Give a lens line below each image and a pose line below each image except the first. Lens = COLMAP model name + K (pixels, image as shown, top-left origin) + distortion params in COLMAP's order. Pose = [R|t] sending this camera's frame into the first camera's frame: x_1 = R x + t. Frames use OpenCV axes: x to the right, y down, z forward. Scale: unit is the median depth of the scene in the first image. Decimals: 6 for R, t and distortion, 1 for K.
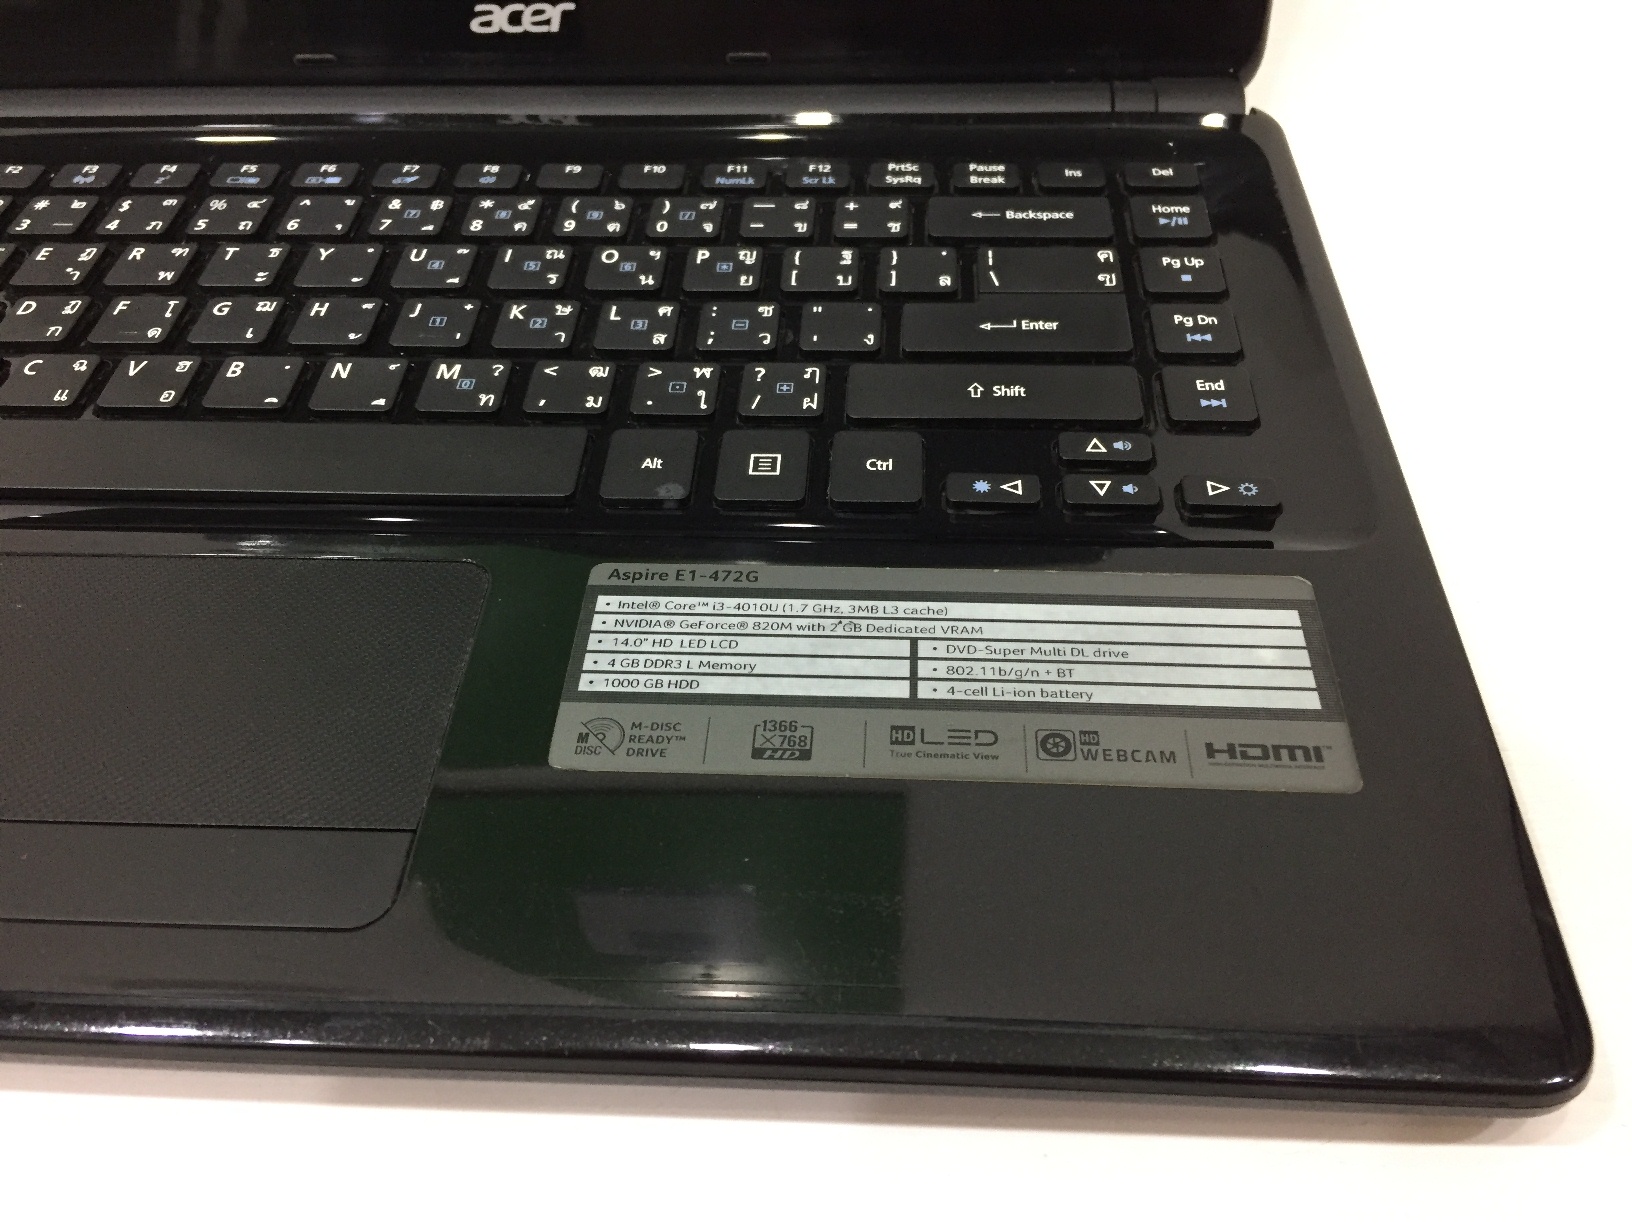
lens RADIAL K [[1417.3, 0, 812.5], [0, 1417.3, 615.6], [0, 0, 1]] dist [0.074888, -0.133550]
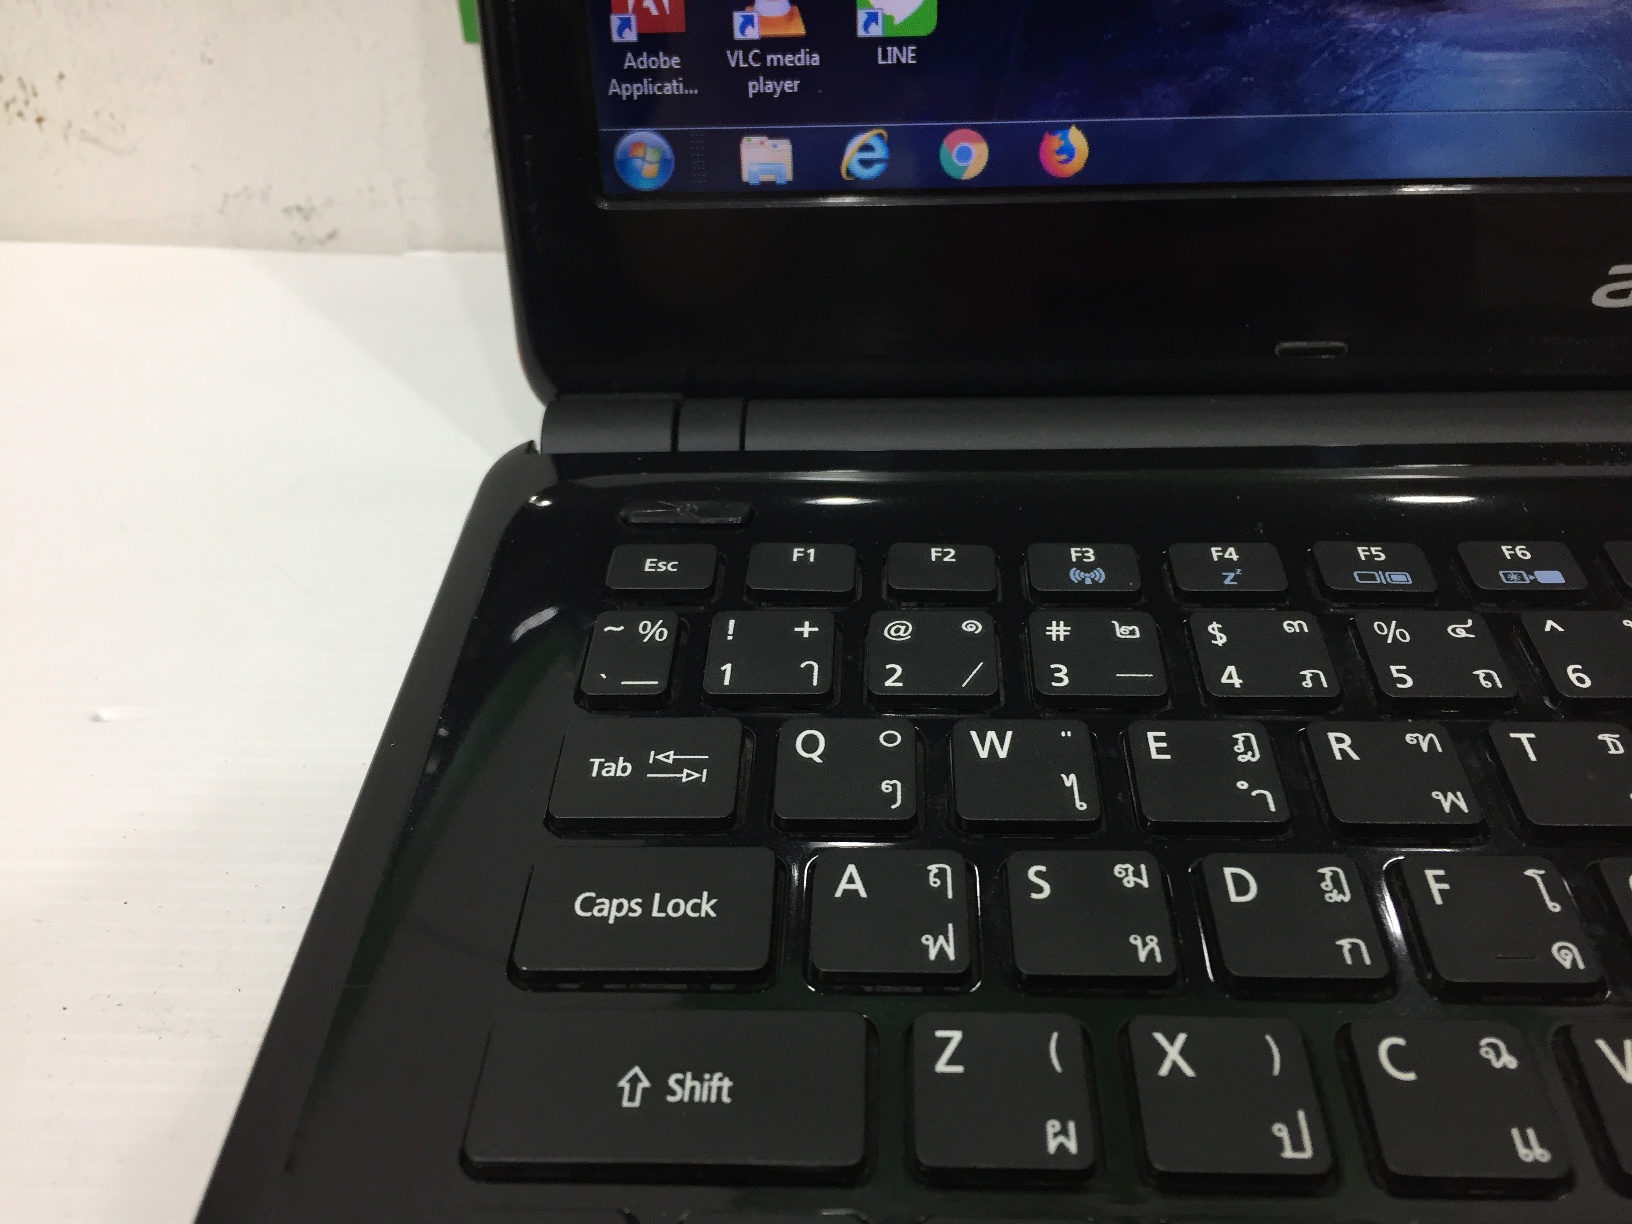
lens RADIAL K [[1430.7, 0, 813.7], [0, 1430.7, 617.4], [0, 0, 1]] dist [0.067971, -0.128057]
pose [[0.999946, -0.010283, 0.001536, -0.668542], [0.010390, 0.993733, -0.111293, -0.242538], [-0.000382, 0.111303, 0.993786, 0.462165]]
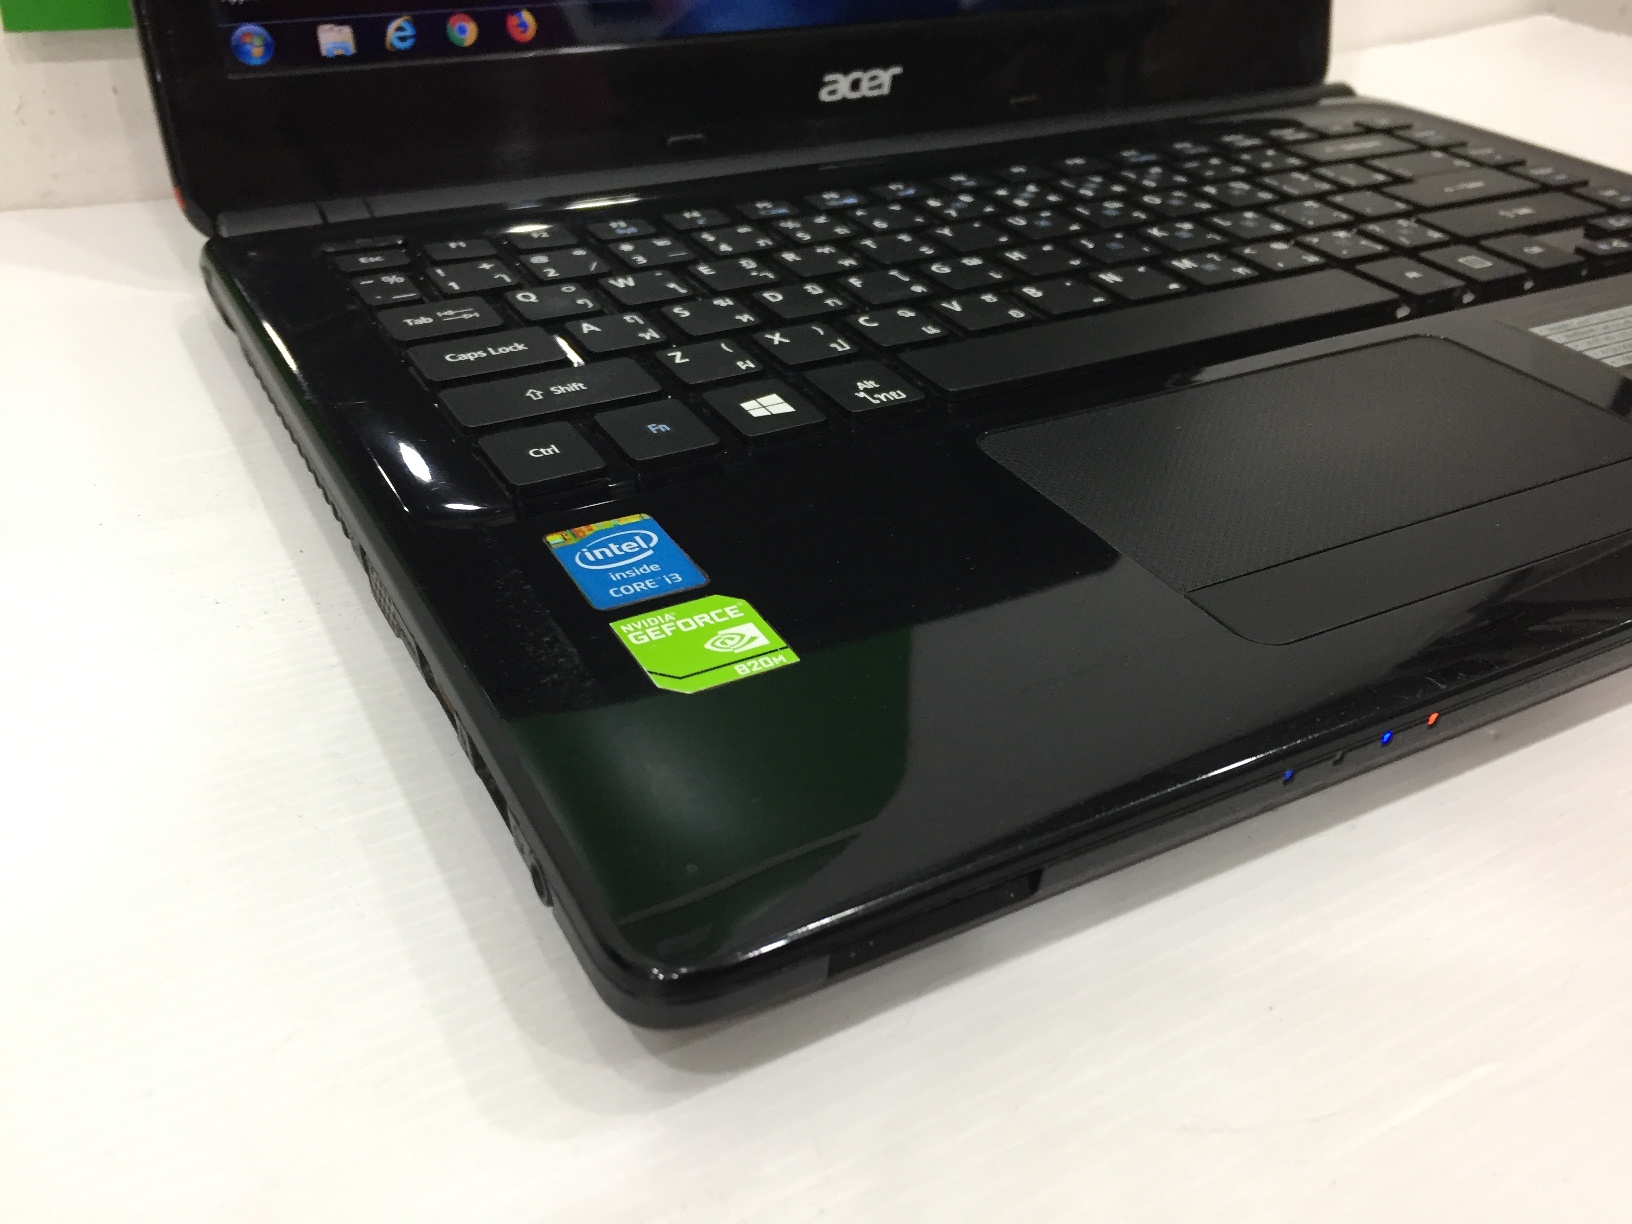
lens RADIAL K [[1430.7, 0, 813.7], [0, 1430.7, 617.4], [0, 0, 1]] dist [0.067971, -0.128057]
pose [[0.845610, -0.241098, 0.476251, -1.009739], [0.344805, 0.927789, -0.142535, 0.139002], [-0.407496, 0.284743, 0.867680, 0.174622]]
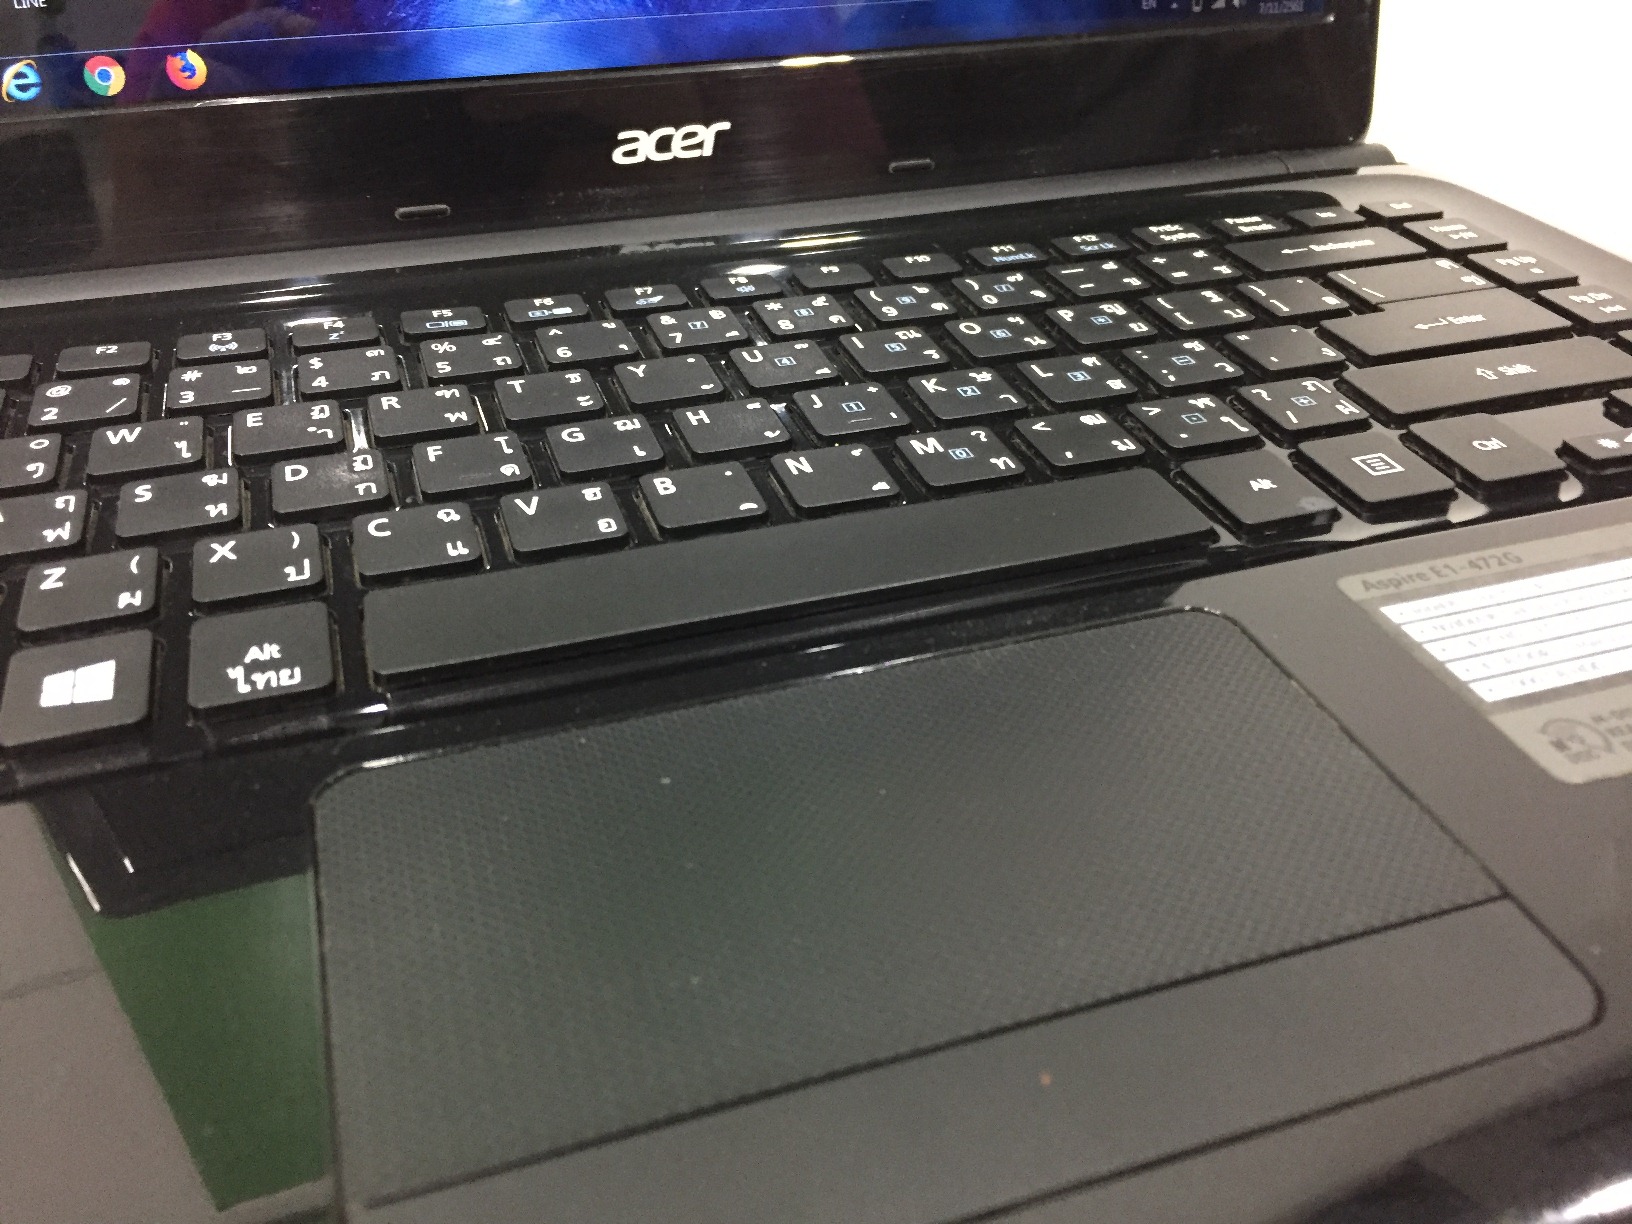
lens RADIAL K [[1417.3, 0, 812.5], [0, 1417.3, 615.6], [0, 0, 1]] dist [0.074888, -0.133550]
pose [[0.929409, -0.174530, 0.325175, -0.528844], [0.240747, 0.954539, -0.175772, 0.040163], [-0.279715, 0.241649, 0.929174, 0.266355]]
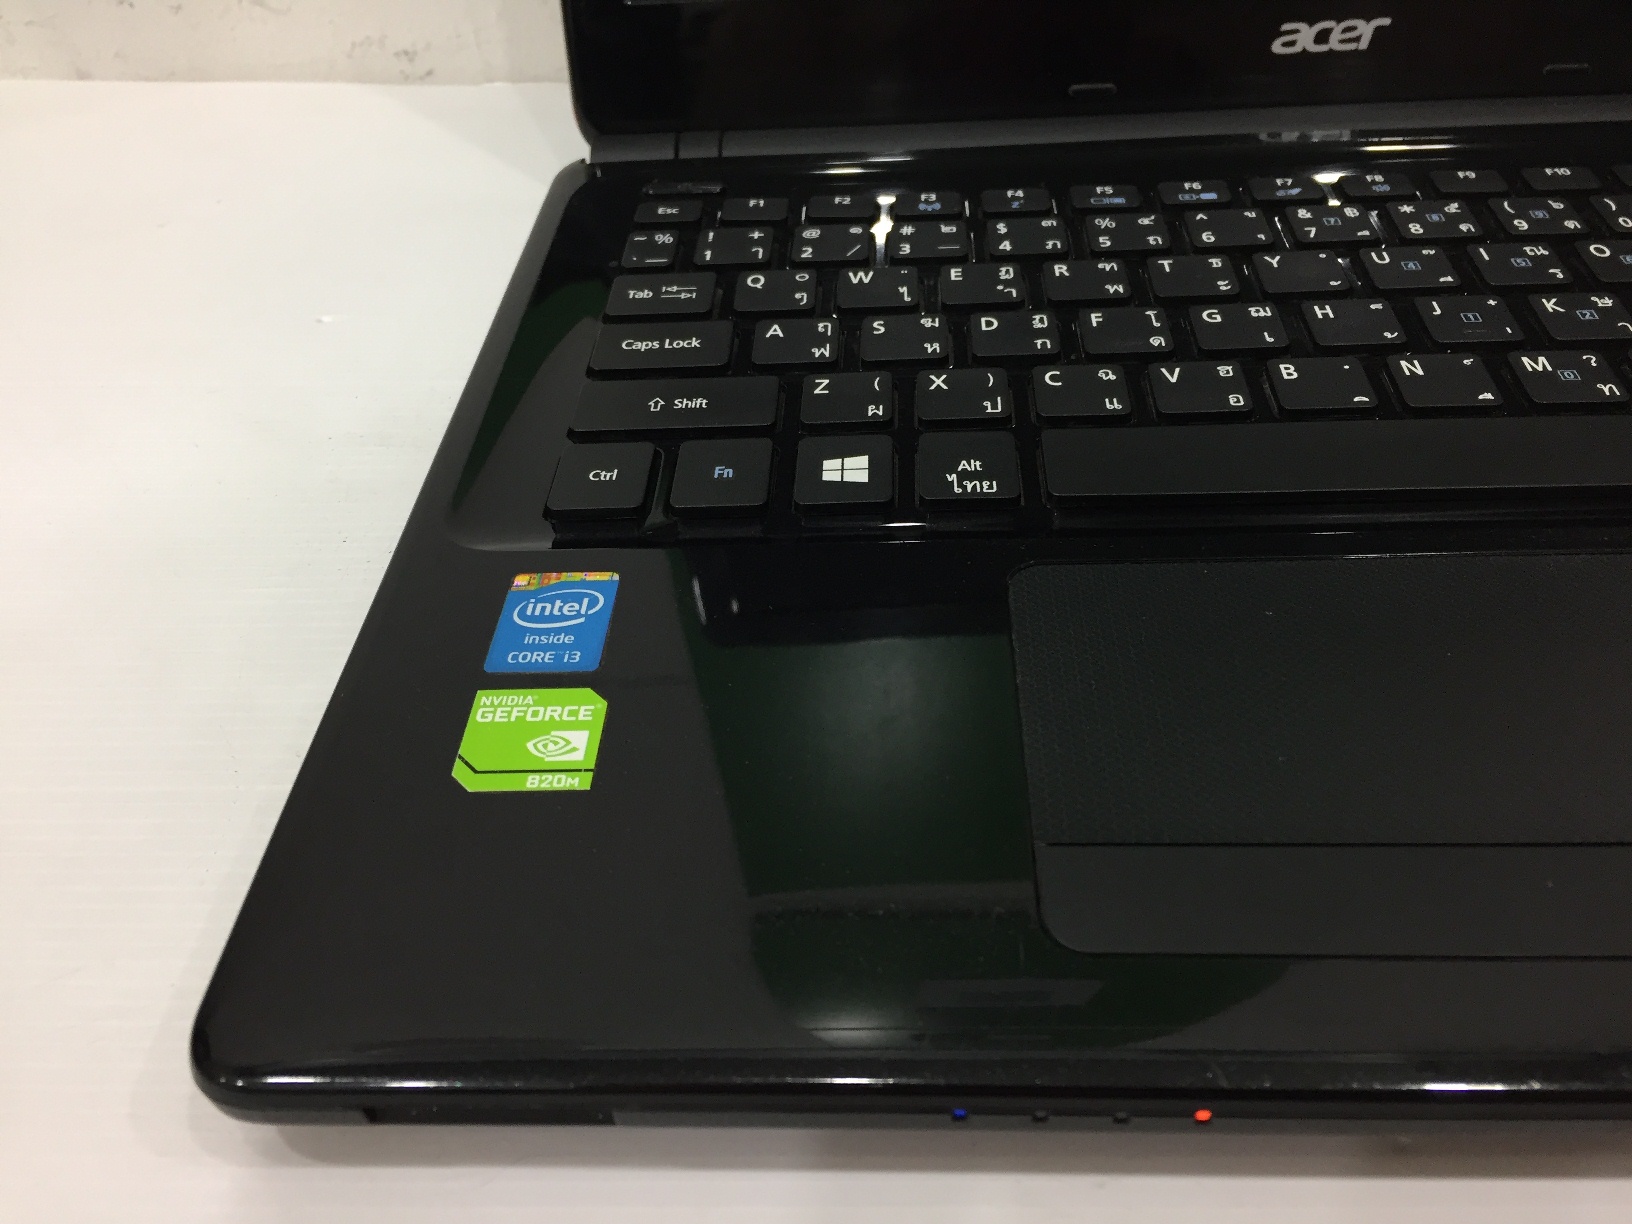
lens RADIAL K [[1417.3, 0, 812.5], [0, 1417.3, 615.6], [0, 0, 1]] dist [0.074888, -0.133550]
pose [[0.999547, -0.026597, -0.014113, -0.624989], [0.025077, 0.994800, -0.098710, 0.055778], [0.016665, 0.098312, 0.995016, 0.104326]]
